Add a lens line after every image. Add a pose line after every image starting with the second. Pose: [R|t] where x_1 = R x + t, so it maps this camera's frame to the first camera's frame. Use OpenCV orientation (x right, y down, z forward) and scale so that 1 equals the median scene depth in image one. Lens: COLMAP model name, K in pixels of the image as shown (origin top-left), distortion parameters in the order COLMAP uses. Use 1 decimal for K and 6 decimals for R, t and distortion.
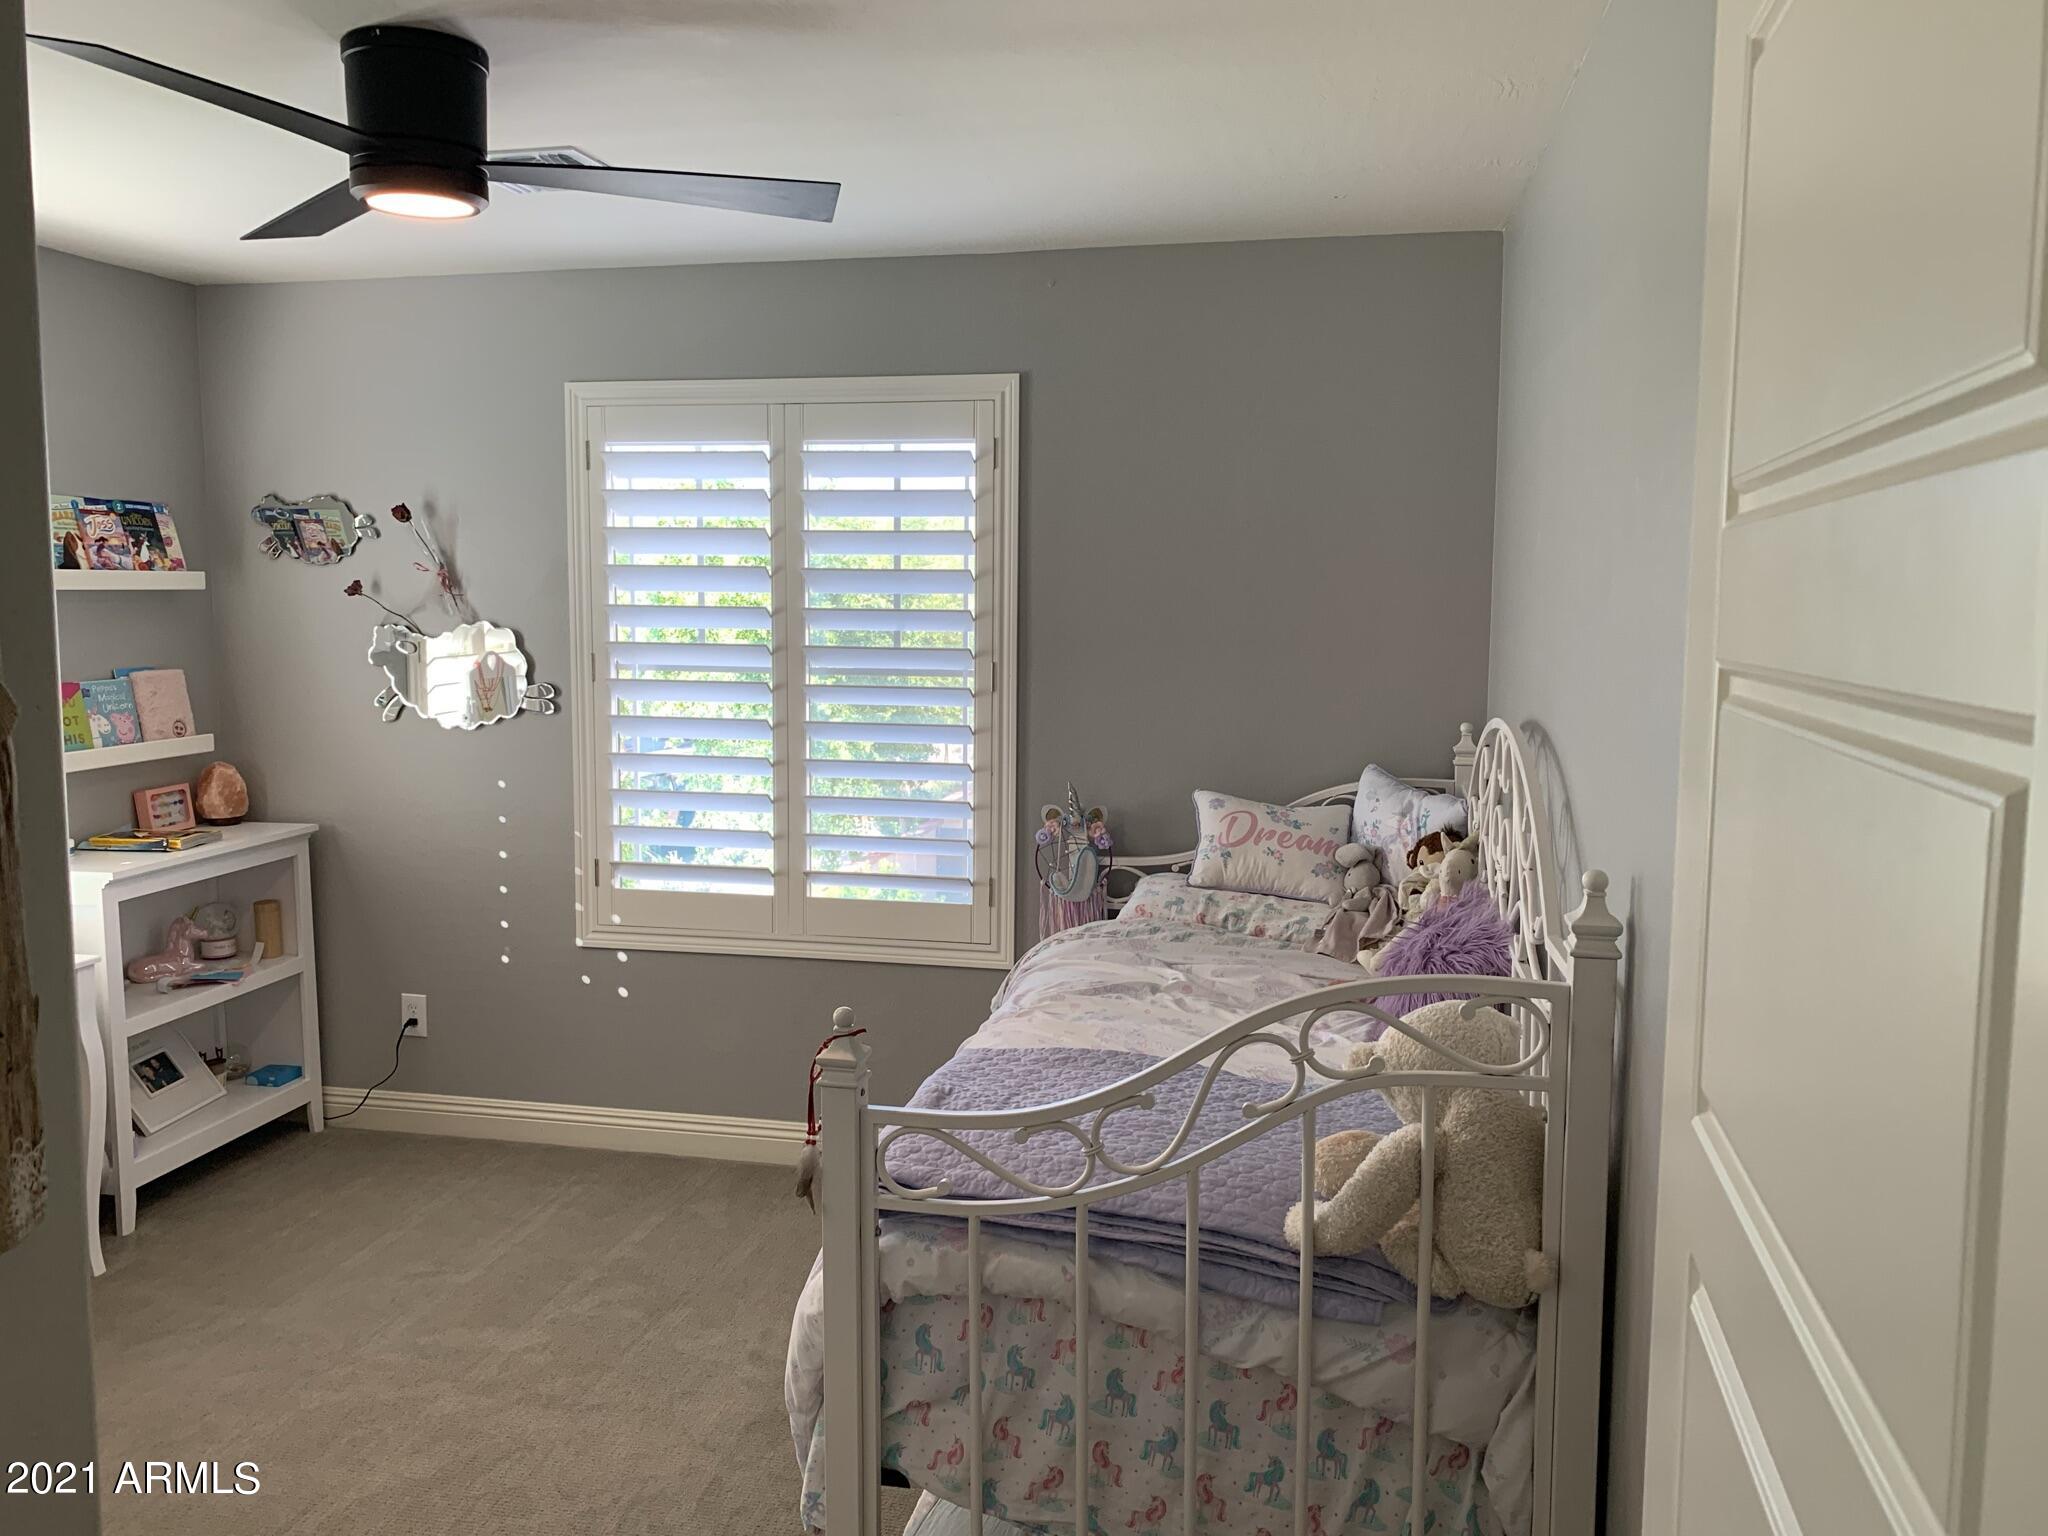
lens RADIAL K [[1549.5, 0, 1021.5], [0, 1549.5, 784.7], [0, 0, 1]] dist [0.001714, 0.000567]
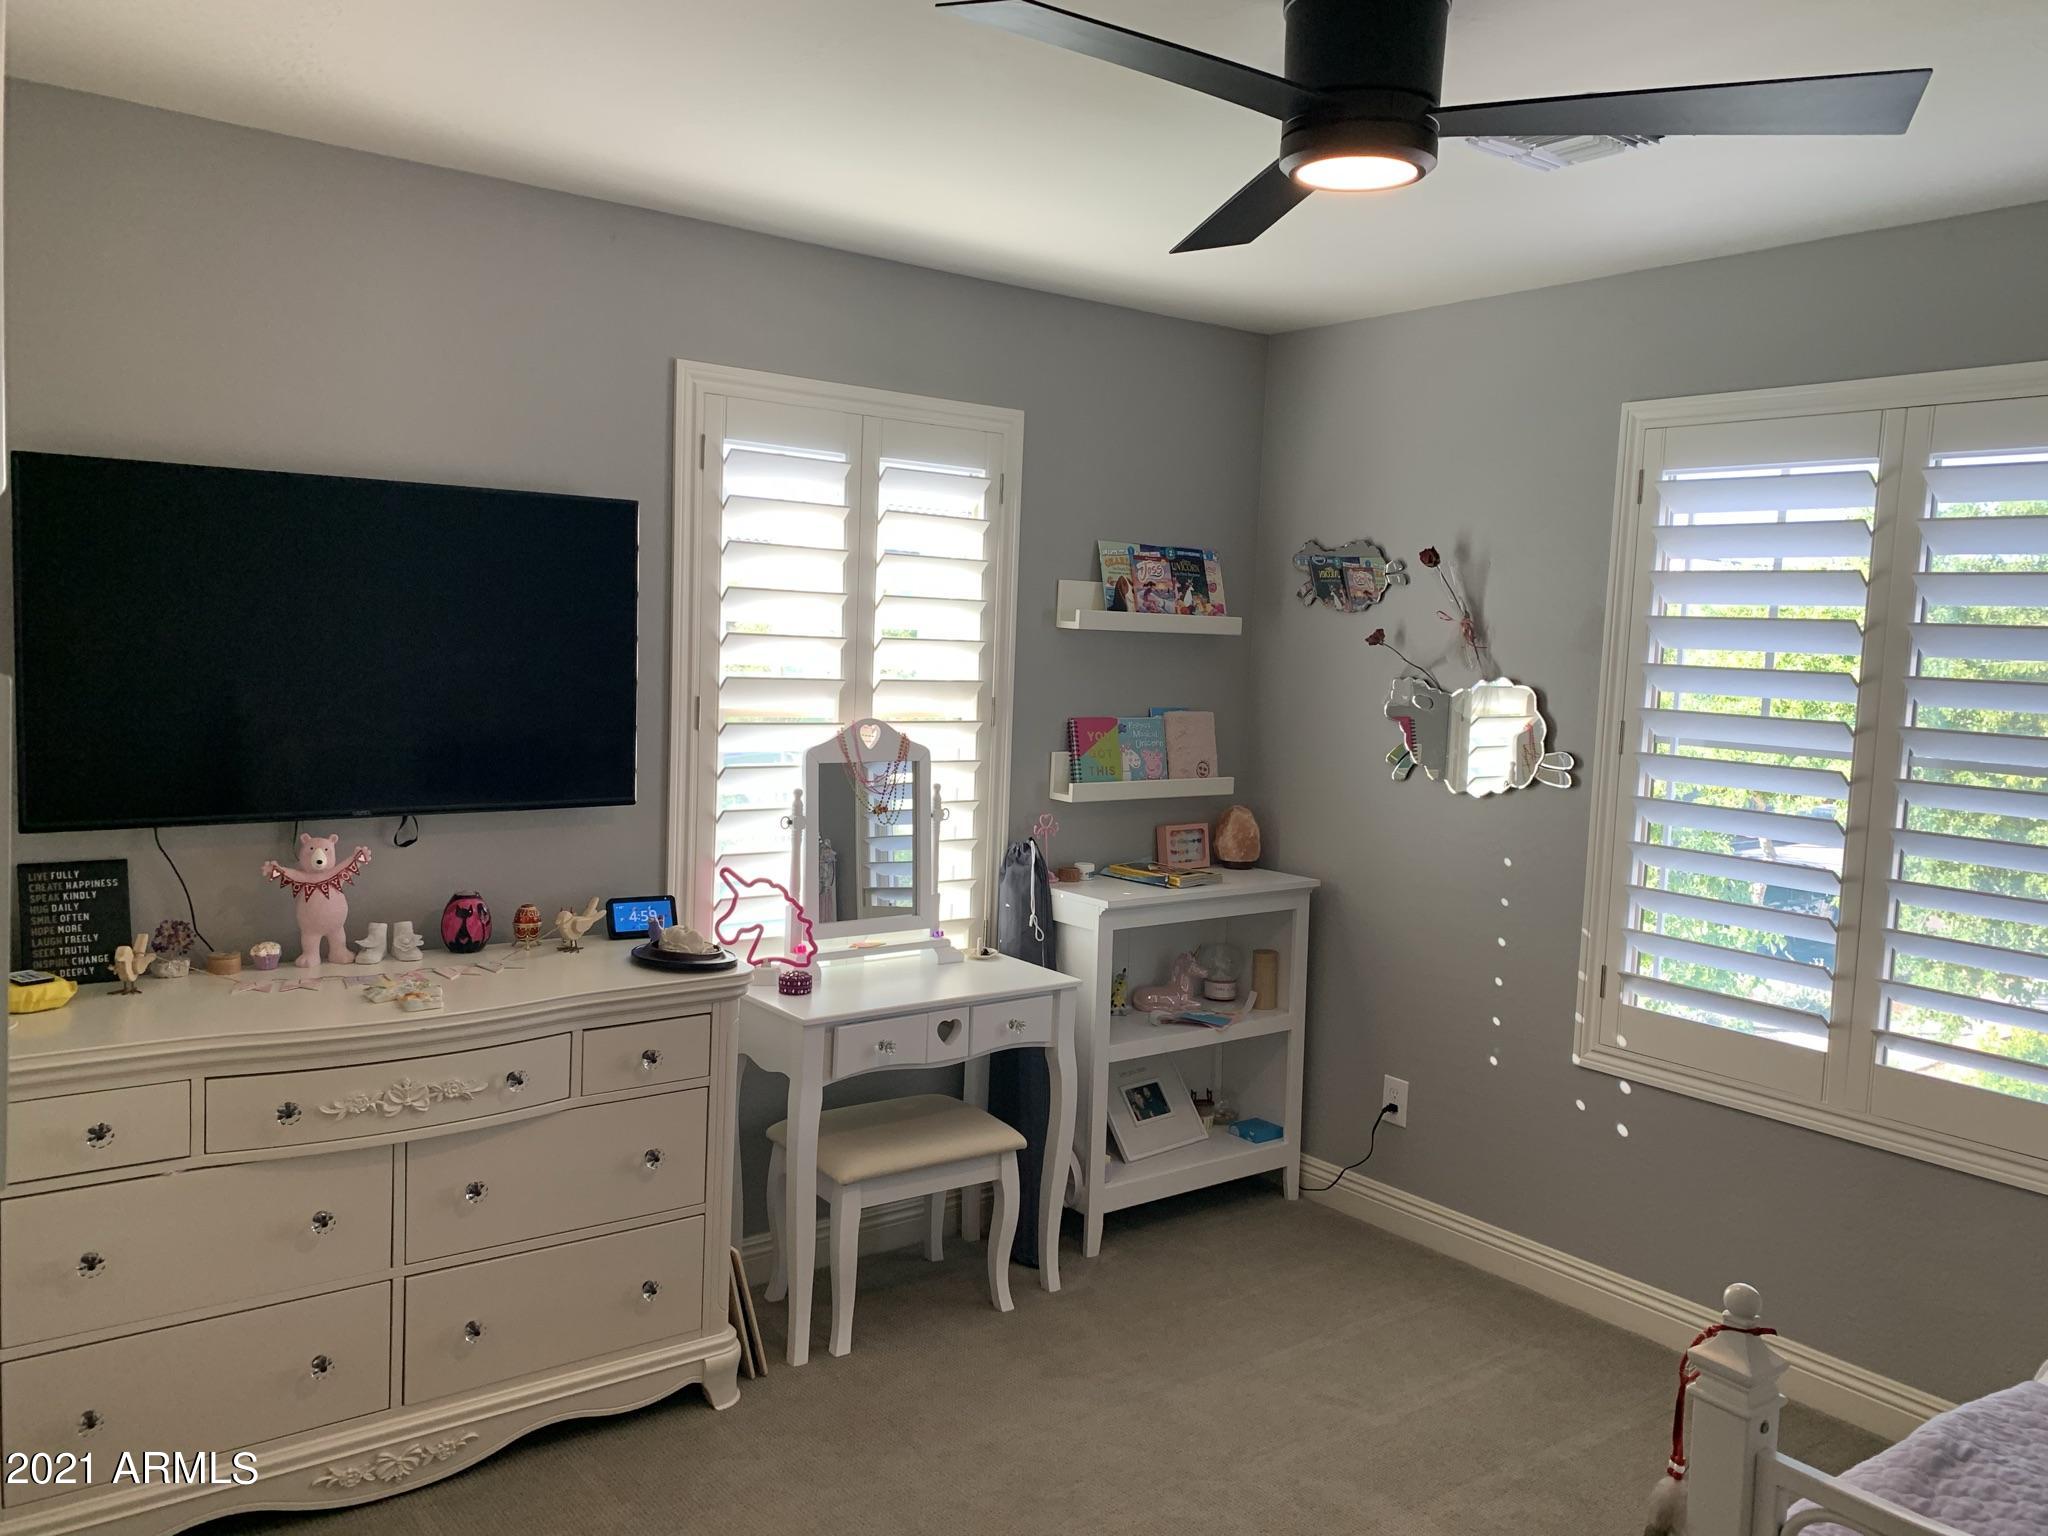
lens RADIAL K [[1539.3, 0, 1019.7], [0, 1539.3, 752.0], [0, 0, 1]] dist [0.073565, -0.088711]
pose [[0.748339, 0.073880, -0.659189, 0.035049], [-0.116459, 0.992975, -0.020920, -0.012334], [0.653013, 0.092424, 0.751686, 0.159036]]
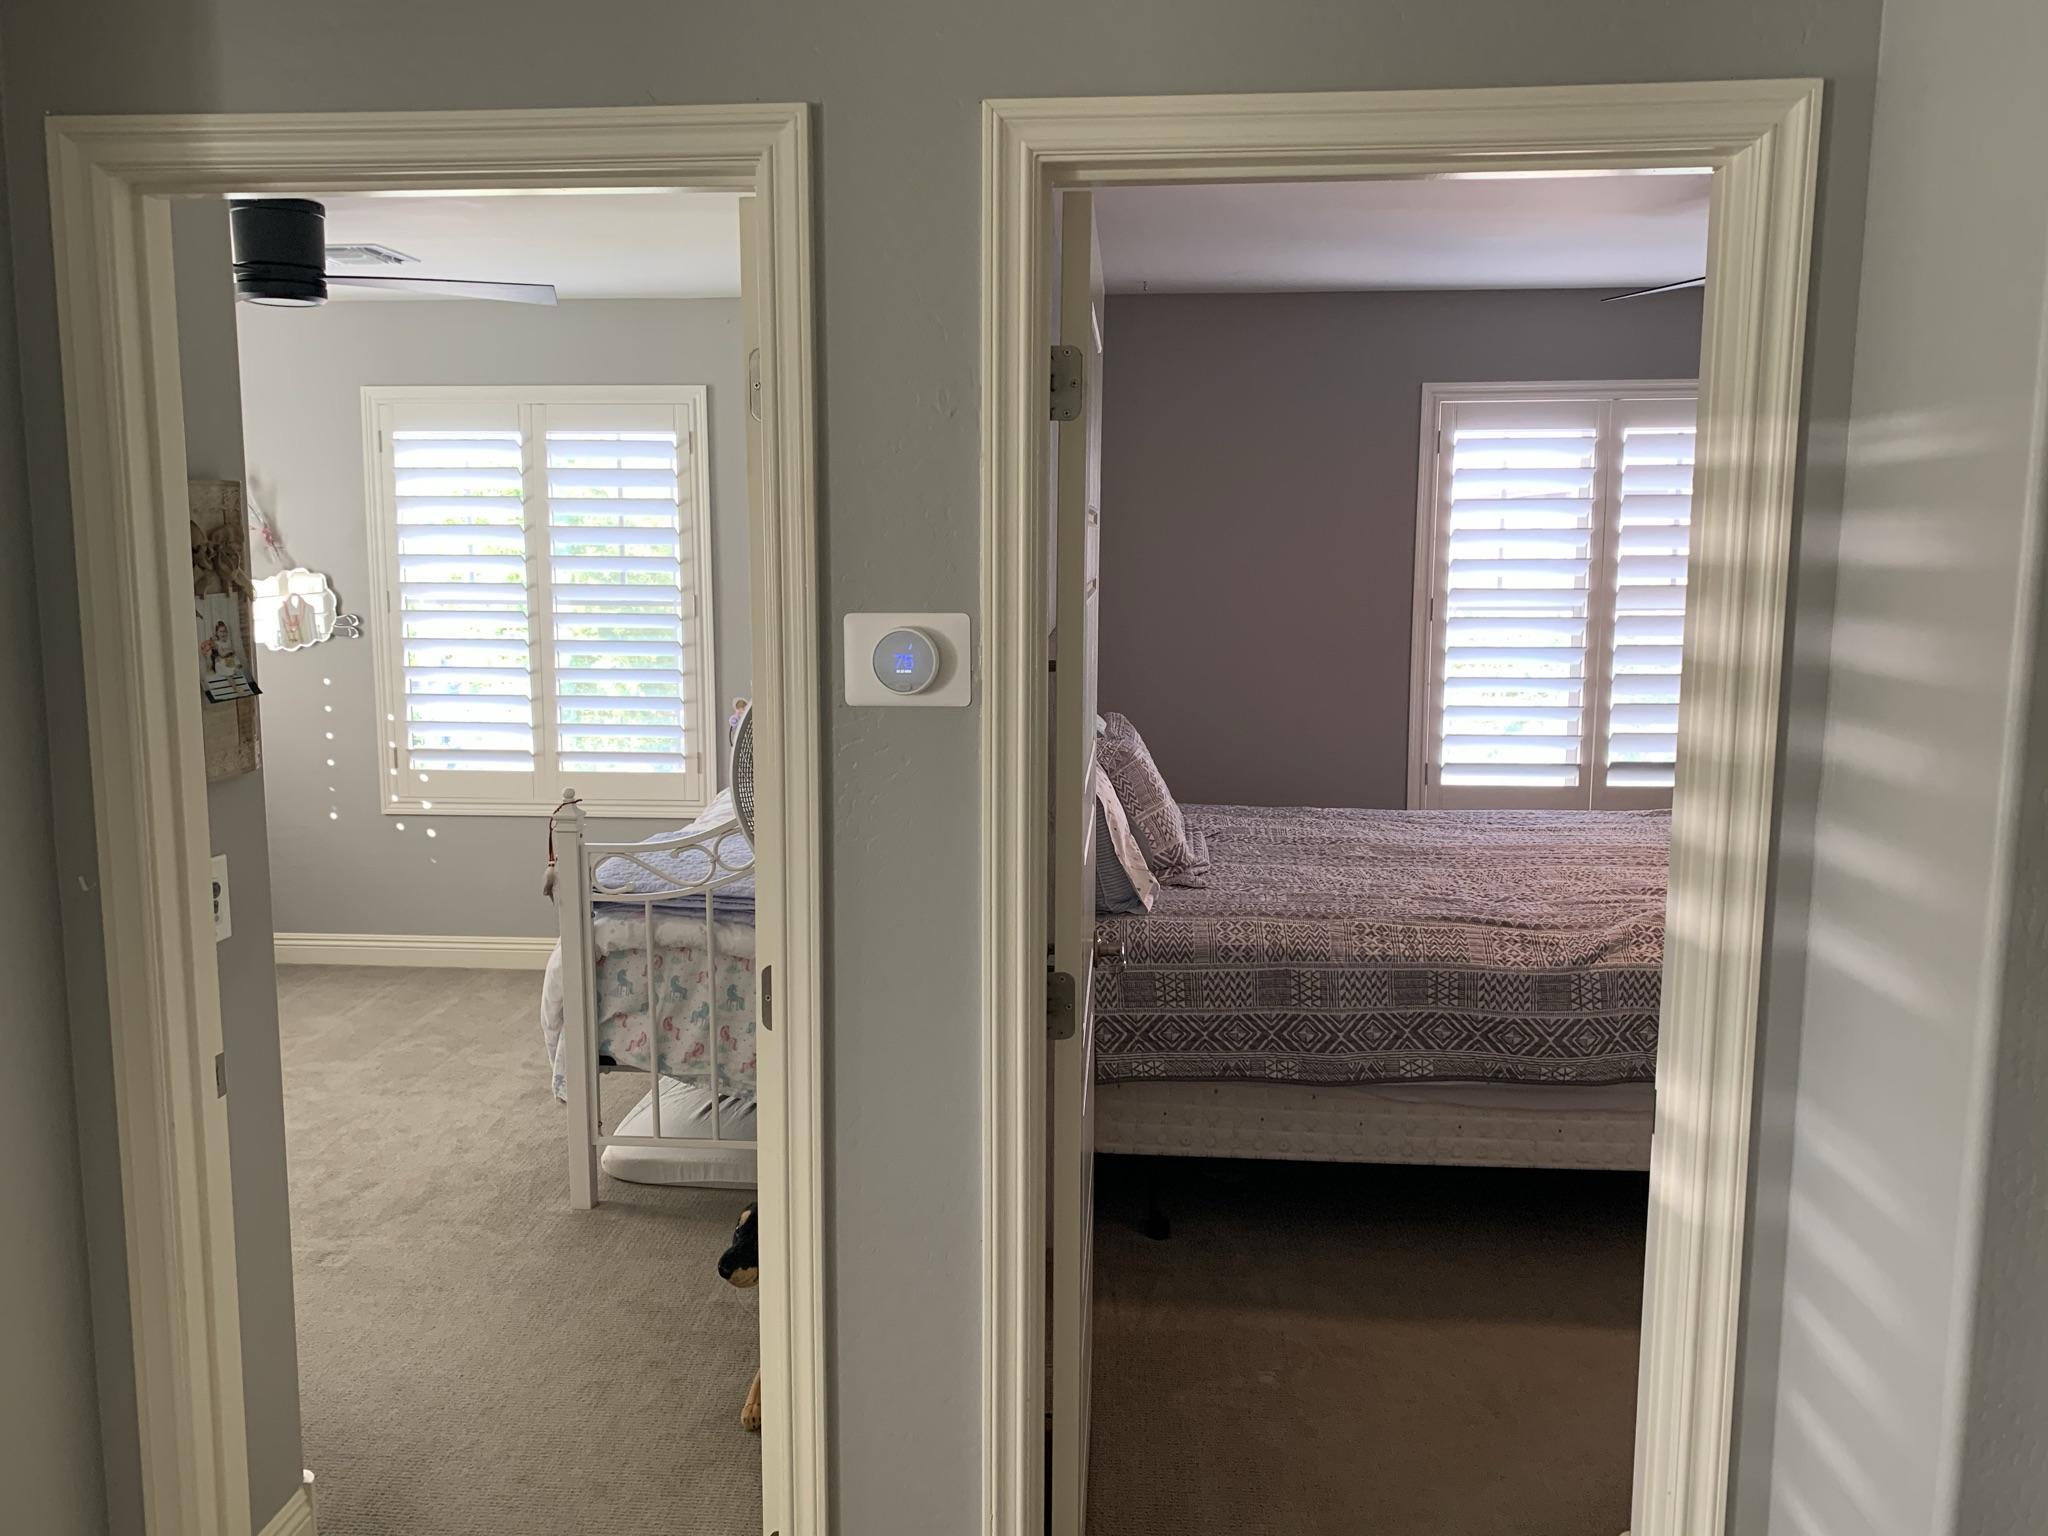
lens RADIAL K [[1566.3, 0, 1015.8], [0, 1566.3, 771.4], [0, 0, 1]] dist [0.005550, -0.003296]
pose [[0.991102, -0.025069, 0.130725, 0.078722], [0.021920, 0.999435, 0.025478, 0.048151], [-0.131290, -0.022385, 0.991091, -0.414517]]
